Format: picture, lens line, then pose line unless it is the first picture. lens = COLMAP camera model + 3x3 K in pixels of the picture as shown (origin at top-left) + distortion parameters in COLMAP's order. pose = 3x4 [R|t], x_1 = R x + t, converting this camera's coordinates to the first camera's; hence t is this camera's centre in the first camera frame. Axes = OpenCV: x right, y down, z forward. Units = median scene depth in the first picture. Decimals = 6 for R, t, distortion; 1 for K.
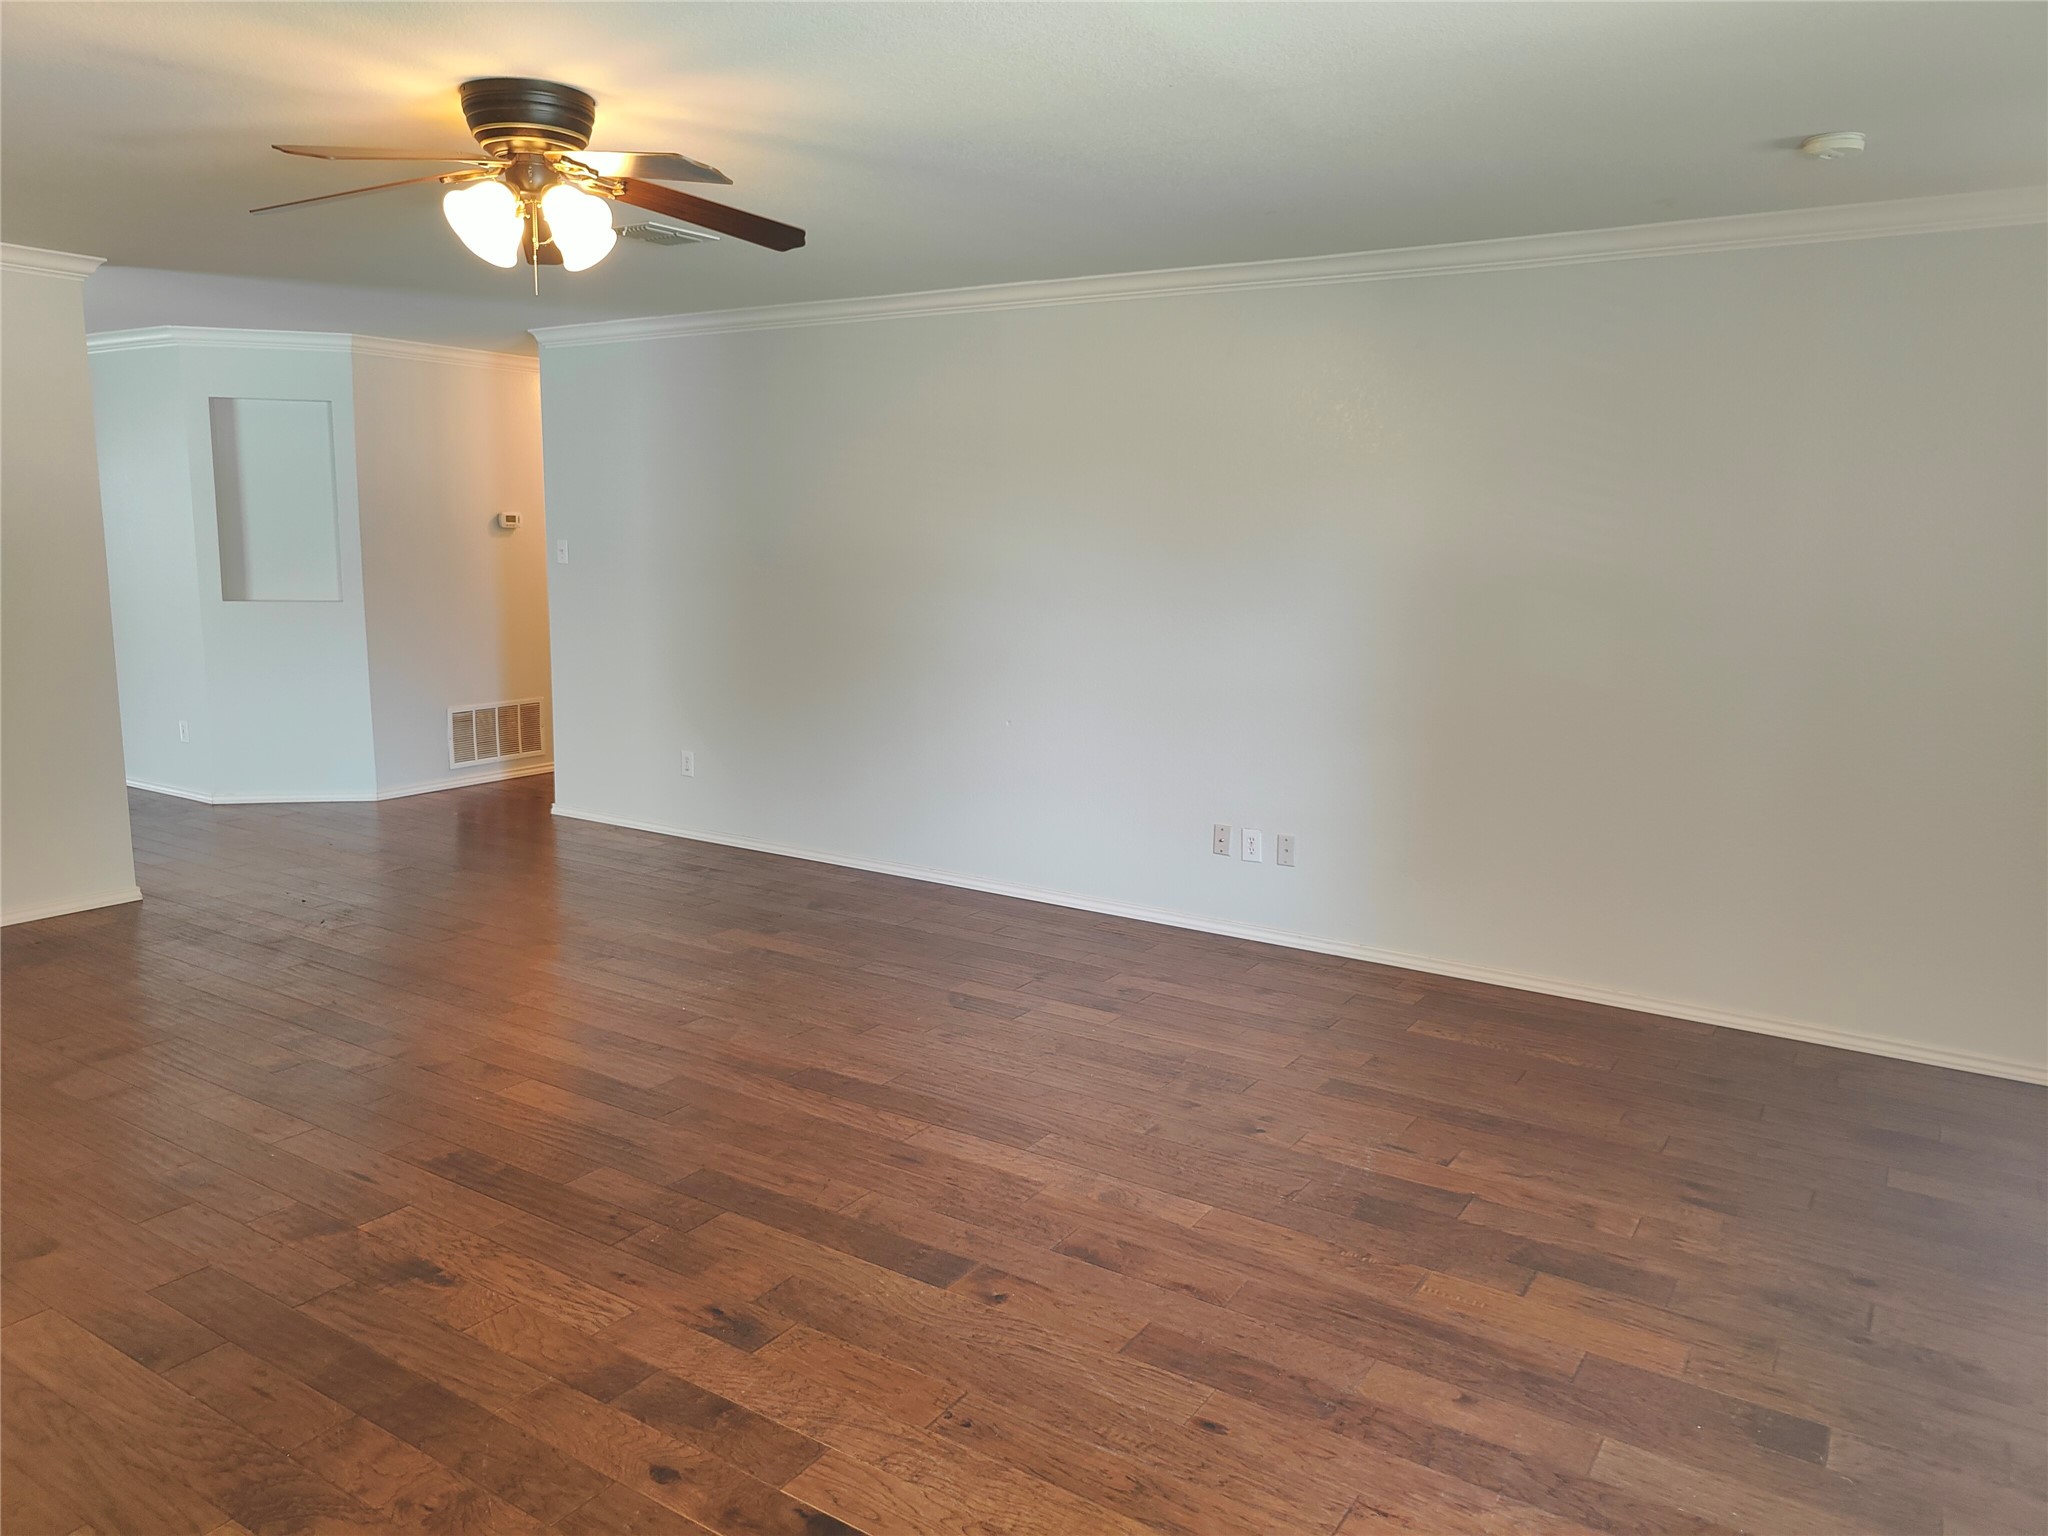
lens RADIAL K [[1433.5, 0, 1035.8], [0, 1433.5, 760.5], [0, 0, 1]] dist [0.016907, -0.009782]
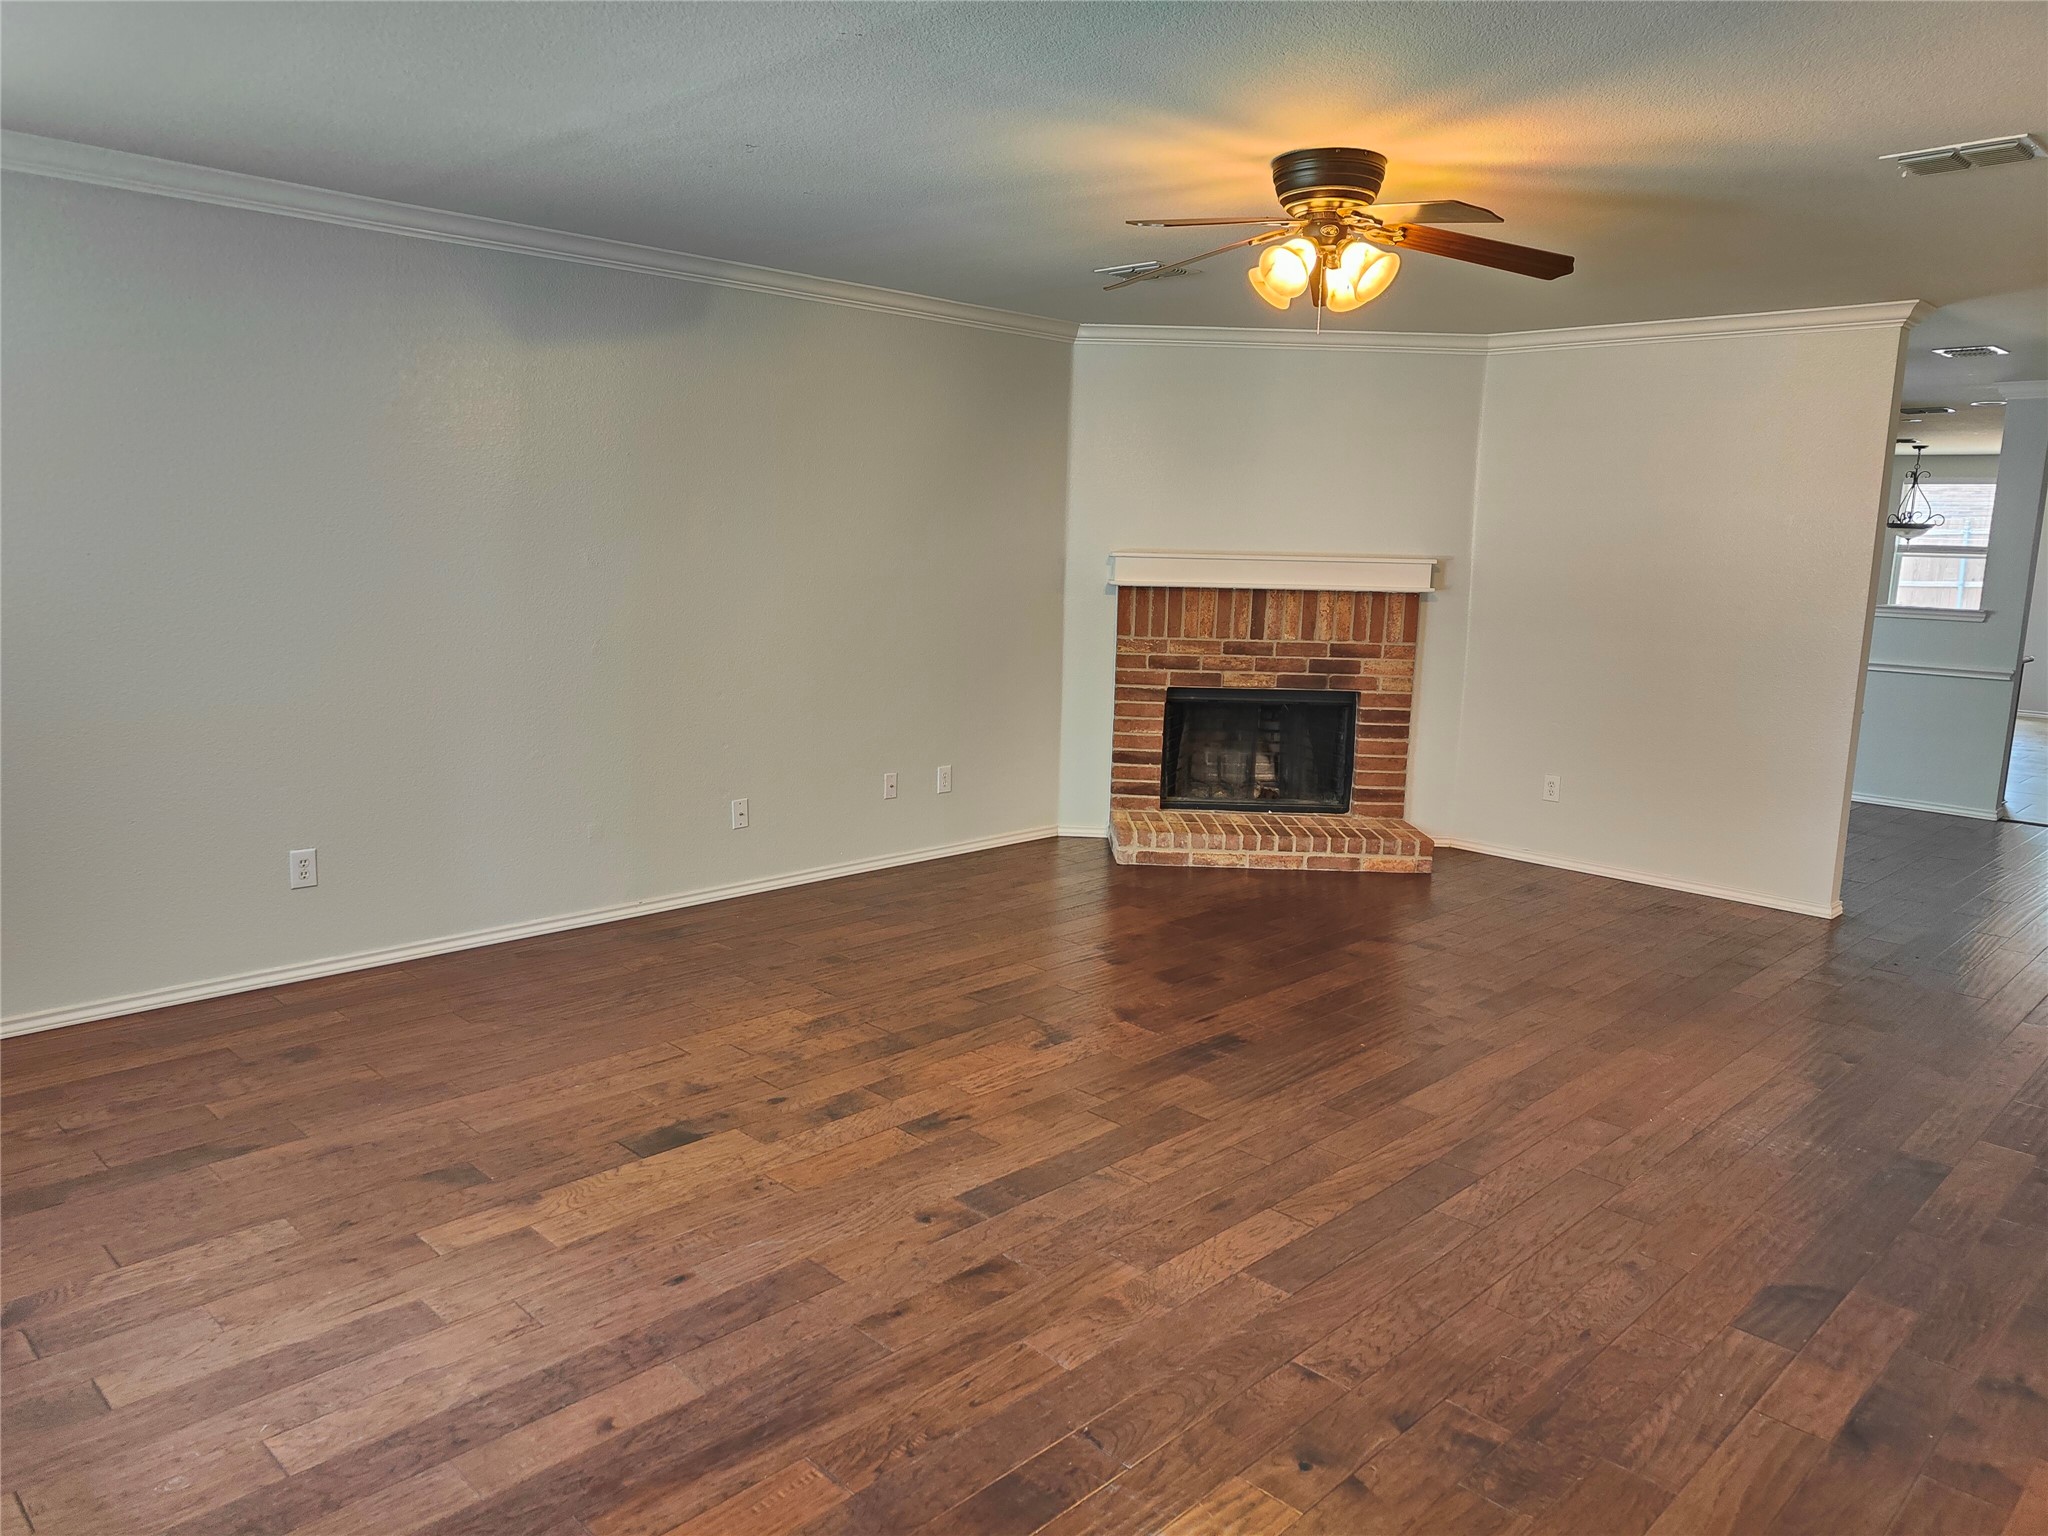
lens RADIAL K [[1433.5, 0, 1014.0], [0, 1433.5, 764.7], [0, 0, 1]] dist [0.016907, -0.009782]
pose [[-0.213105, 0.136229, -0.967485, 0.877433], [-0.185139, 0.966661, 0.176892, -0.151967], [0.959328, 0.216816, -0.180779, 1.069519]]
